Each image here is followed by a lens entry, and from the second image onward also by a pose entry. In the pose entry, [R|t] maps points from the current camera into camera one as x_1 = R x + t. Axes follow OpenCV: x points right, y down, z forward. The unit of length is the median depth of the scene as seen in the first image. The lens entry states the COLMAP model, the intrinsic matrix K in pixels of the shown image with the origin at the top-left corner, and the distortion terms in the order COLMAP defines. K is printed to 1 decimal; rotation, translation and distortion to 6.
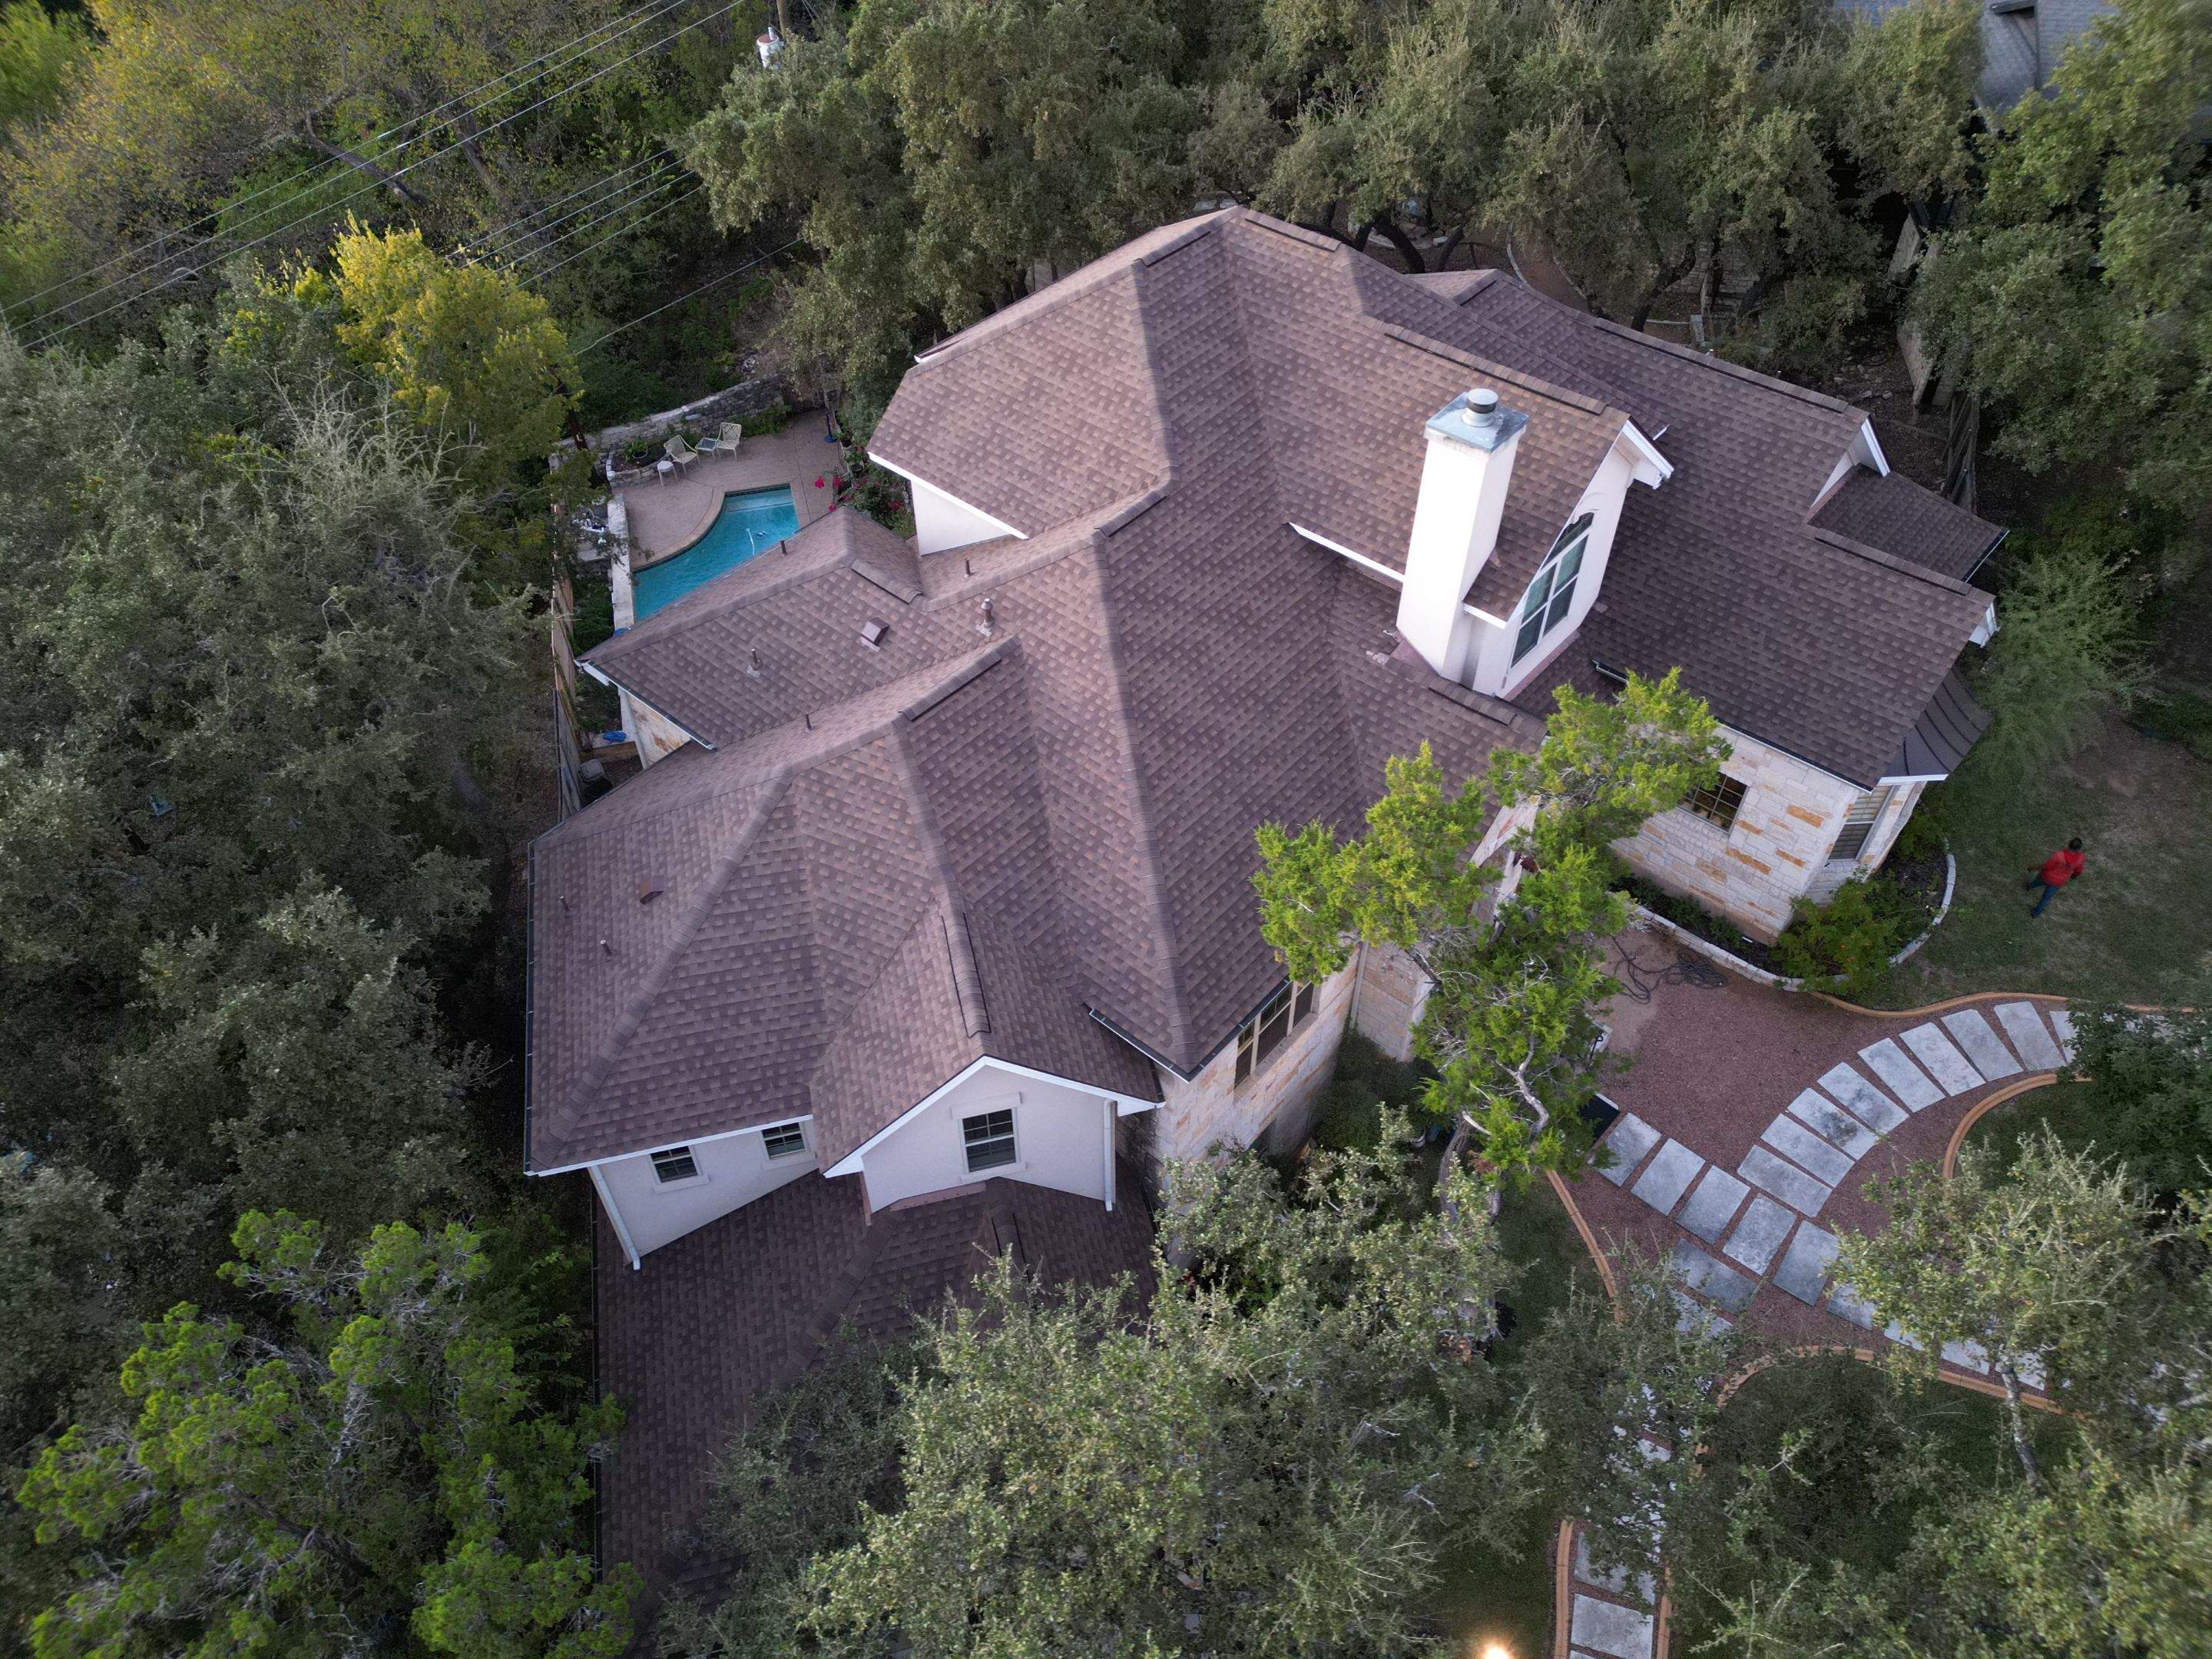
lens RADIAL K [[1541.4, 0, 1100.2], [0, 1541.4, 828.4], [0, 0, 1]] dist [0.089125, -0.095412]
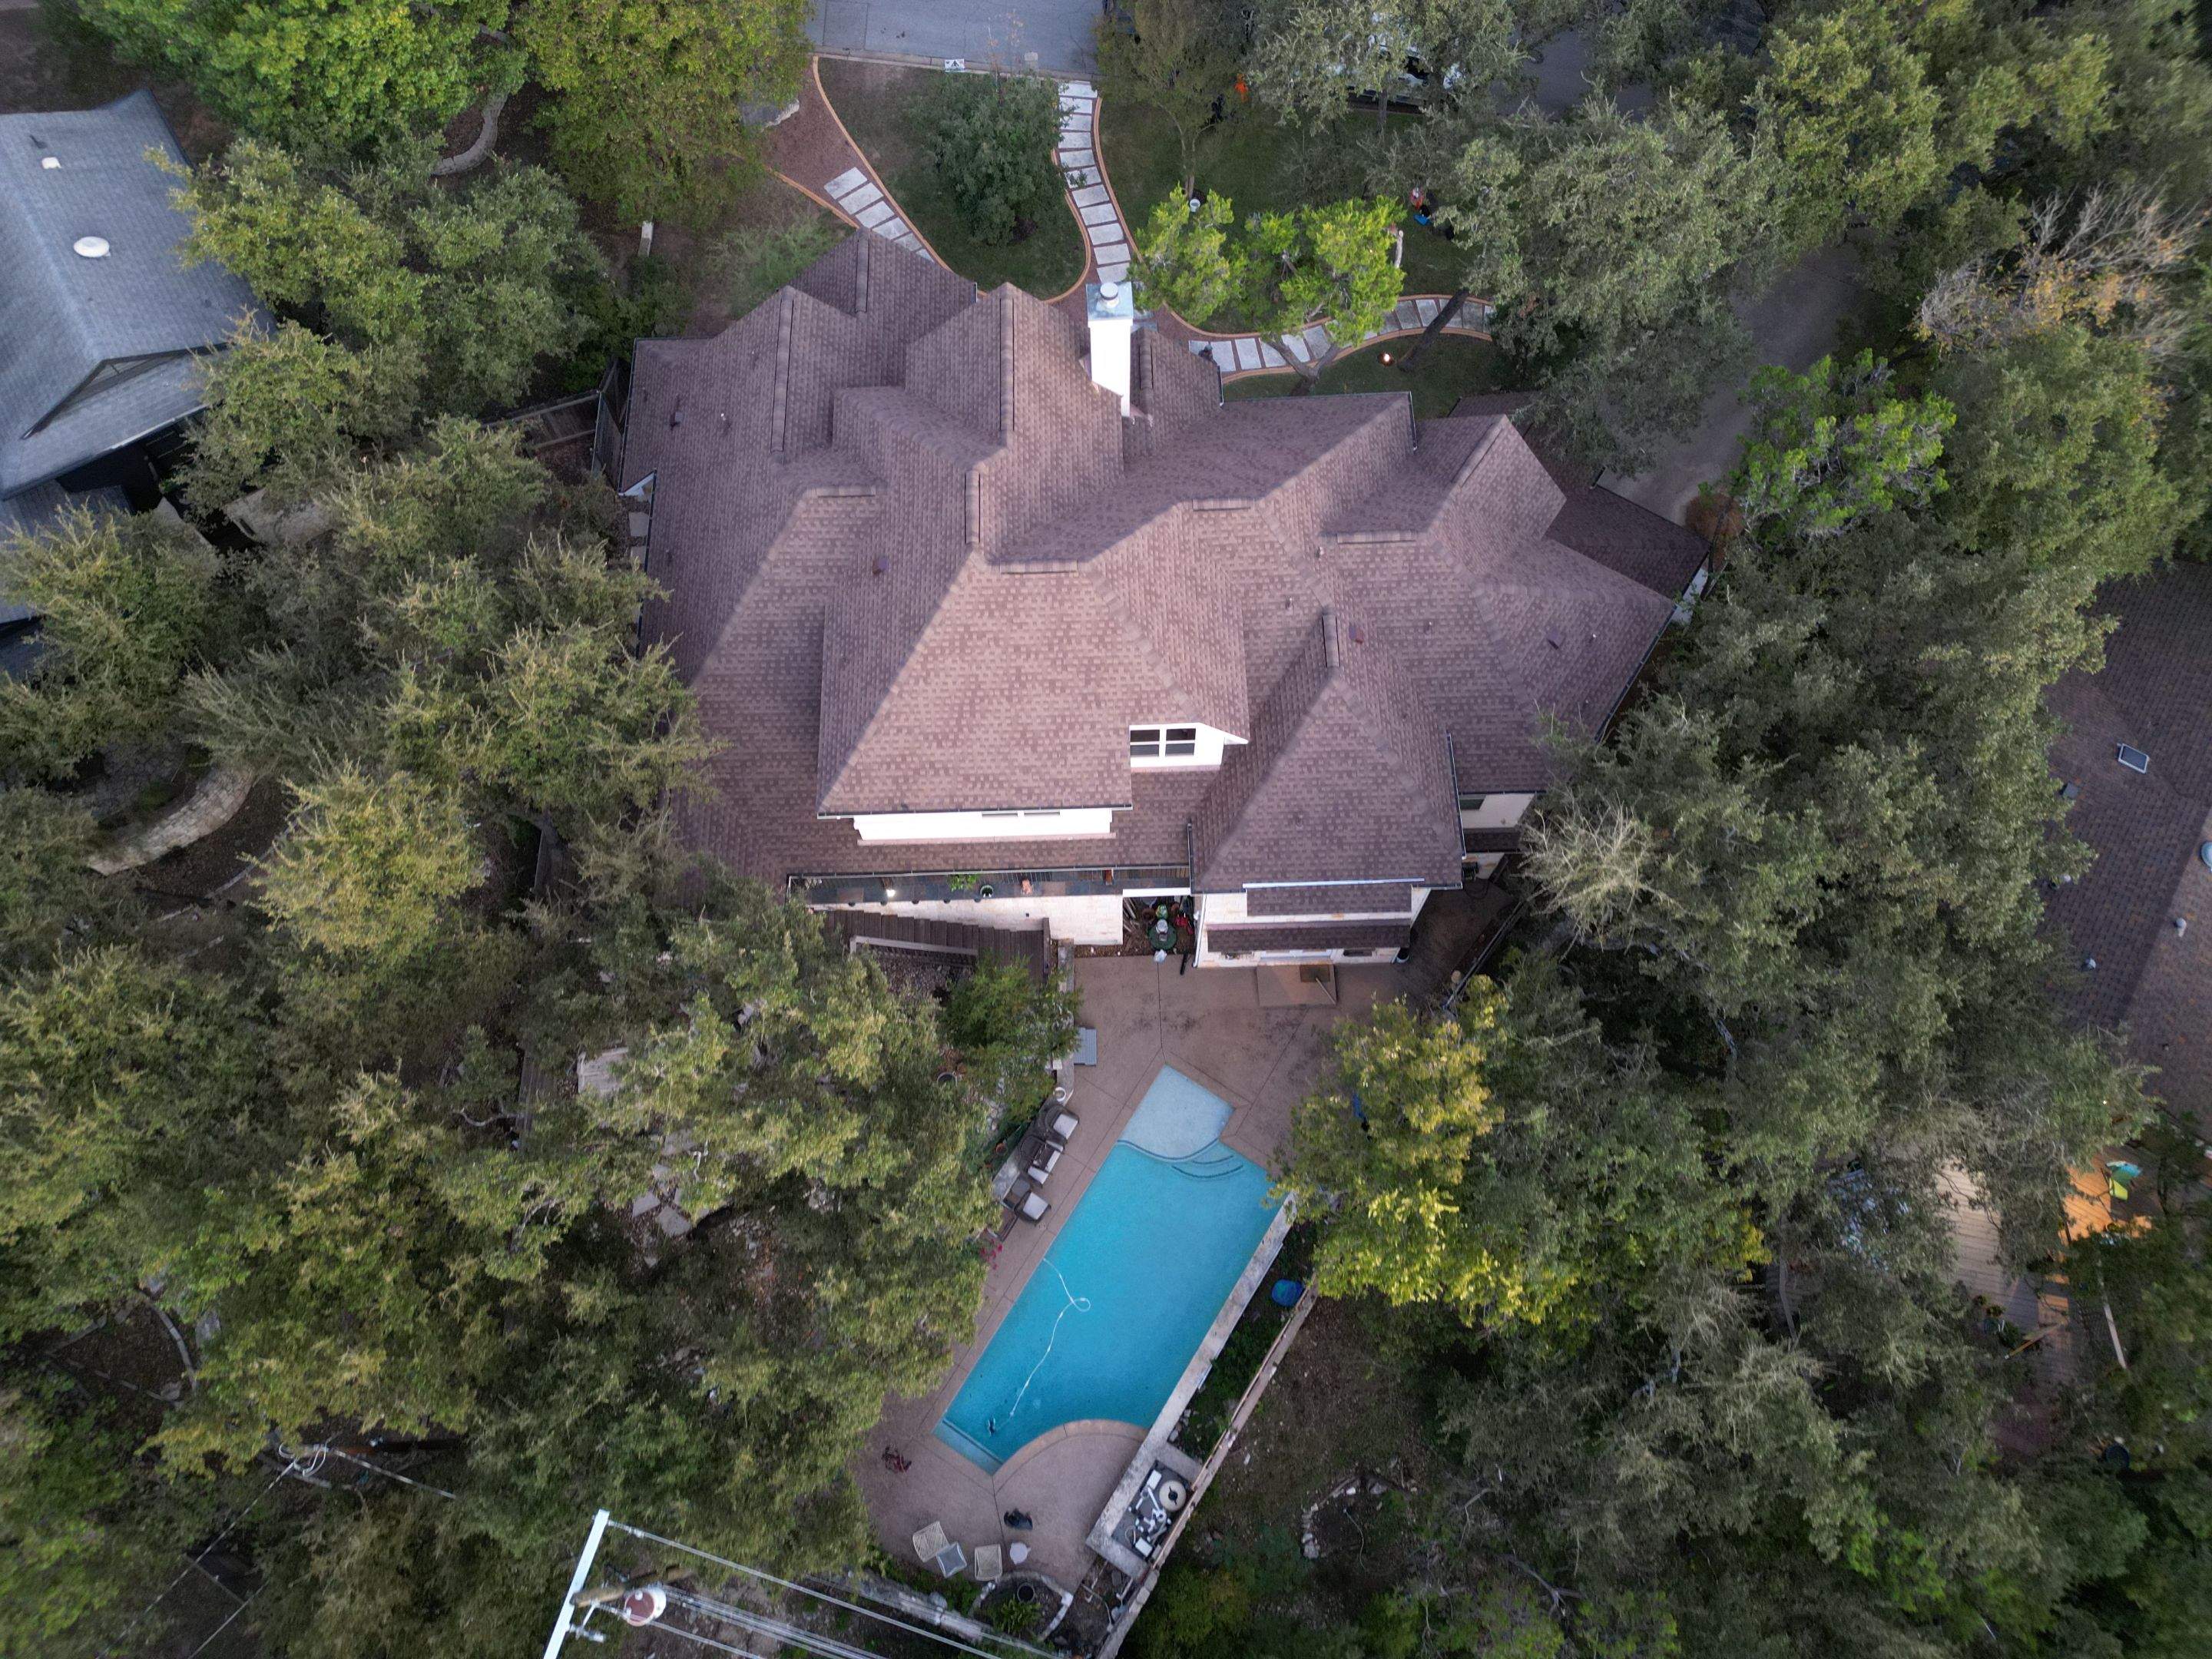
lens RADIAL K [[1532.5, 0, 1103.8], [0, 1532.5, 830.0], [0, 0, 1]] dist [0.160403, -0.344569]
pose [[-0.677405, -0.670448, 0.302692, -0.524515], [0.545046, -0.181117, 0.818610, -1.425407], [-0.494012, 0.719511, 0.488114, 0.494030]]
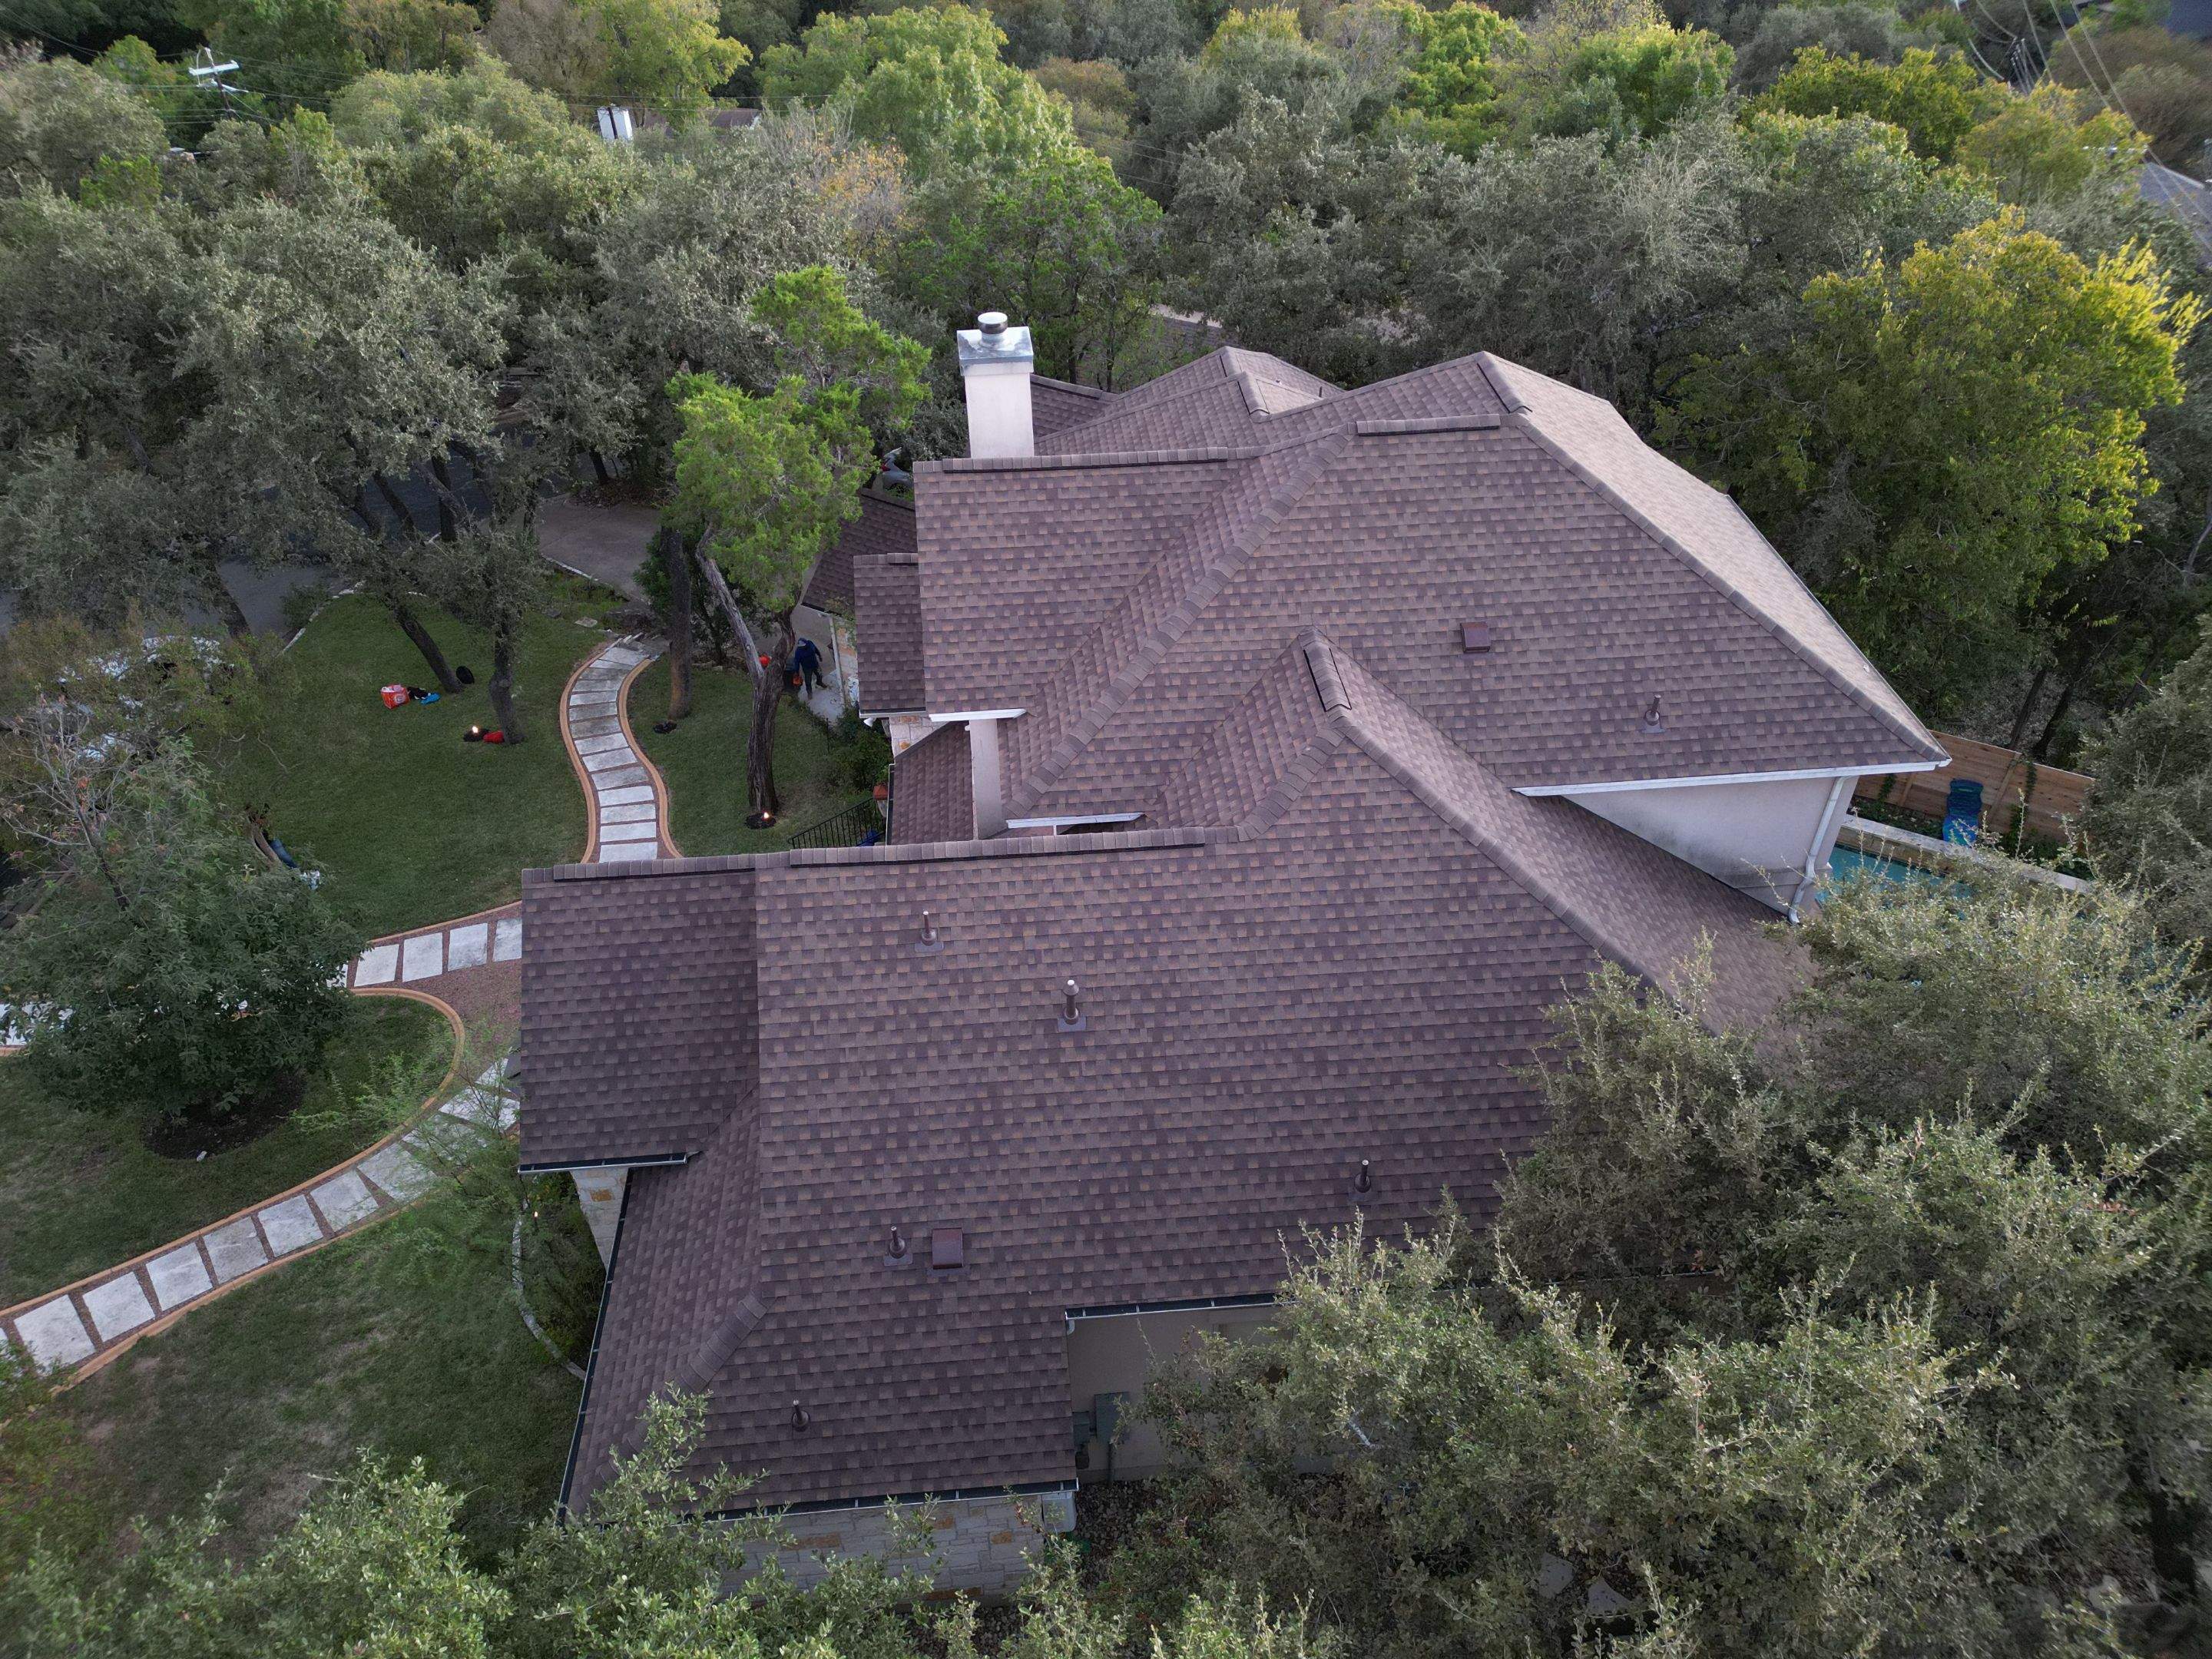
lens RADIAL K [[1541.4, 0, 1100.2], [0, 1541.4, 828.4], [0, 0, 1]] dist [0.089125, -0.095412]
pose [[-0.697809, 0.462769, -0.546724, 0.741927], [-0.501958, 0.228569, 0.834143, -0.887368], [0.510980, 0.856505, 0.072793, 1.017759]]
